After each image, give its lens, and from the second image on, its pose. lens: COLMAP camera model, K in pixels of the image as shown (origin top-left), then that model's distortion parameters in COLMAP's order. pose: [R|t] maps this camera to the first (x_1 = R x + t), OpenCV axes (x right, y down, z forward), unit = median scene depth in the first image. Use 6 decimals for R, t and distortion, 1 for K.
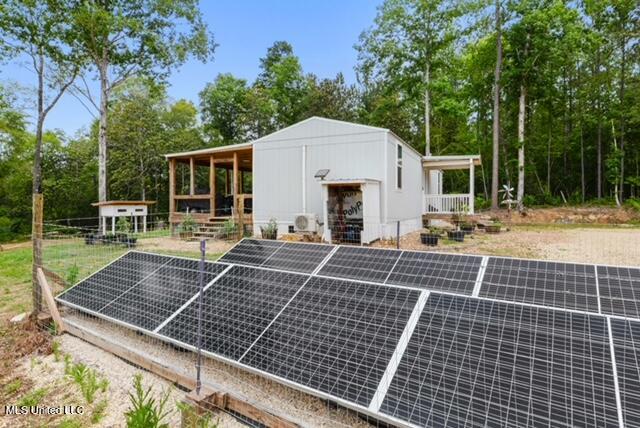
lens RADIAL K [[363.5, 0, 320.3], [0, 363.5, 204.4], [0, 0, 1]] dist [0.002813, 0.001085]
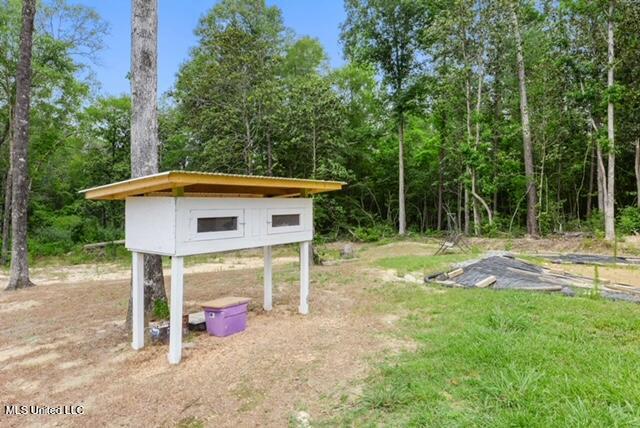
lens RADIAL K [[424.2, 0, 316.5], [0, 424.2, 200.9], [0, 0, 1]] dist [0.003469, -0.004002]
pose [[0.963730, 0.005419, -0.266824, -0.427682], [-0.005758, 0.999983, -0.000489, 0.004293], [0.266817, 0.002007, 0.963745, 0.785007]]
